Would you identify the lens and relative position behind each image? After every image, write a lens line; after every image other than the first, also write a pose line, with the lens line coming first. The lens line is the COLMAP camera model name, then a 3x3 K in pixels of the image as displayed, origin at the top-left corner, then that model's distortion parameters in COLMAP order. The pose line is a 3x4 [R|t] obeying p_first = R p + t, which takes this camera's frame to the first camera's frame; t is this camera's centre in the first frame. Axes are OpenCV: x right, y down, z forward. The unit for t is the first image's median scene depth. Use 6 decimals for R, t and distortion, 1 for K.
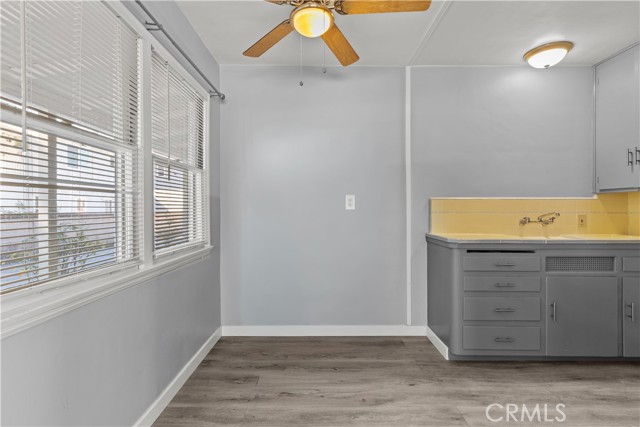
lens RADIAL K [[295.8, 0, 323.6], [0, 295.8, 209.4], [0, 0, 1]] dist [0.009208, -0.000043]
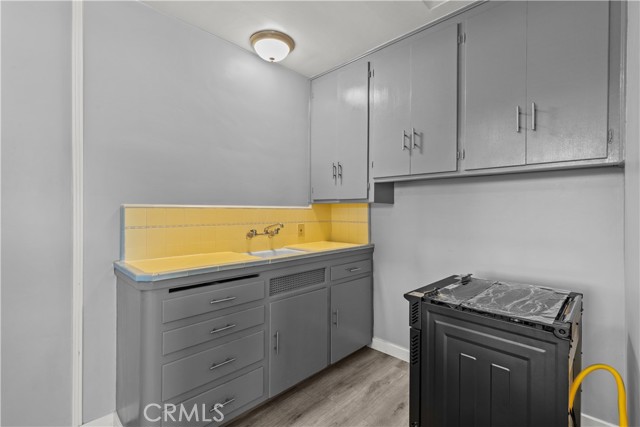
lens RADIAL K [[295.8, 0, 319.8], [0, 295.8, 212.8], [0, 0, 1]] dist [0.009208, -0.000043]
pose [[0.706222, -0.001597, 0.707989, 0.228406], [-0.003509, 0.999977, 0.005756, -0.029726], [-0.707982, -0.006549, 0.706200, 0.278394]]
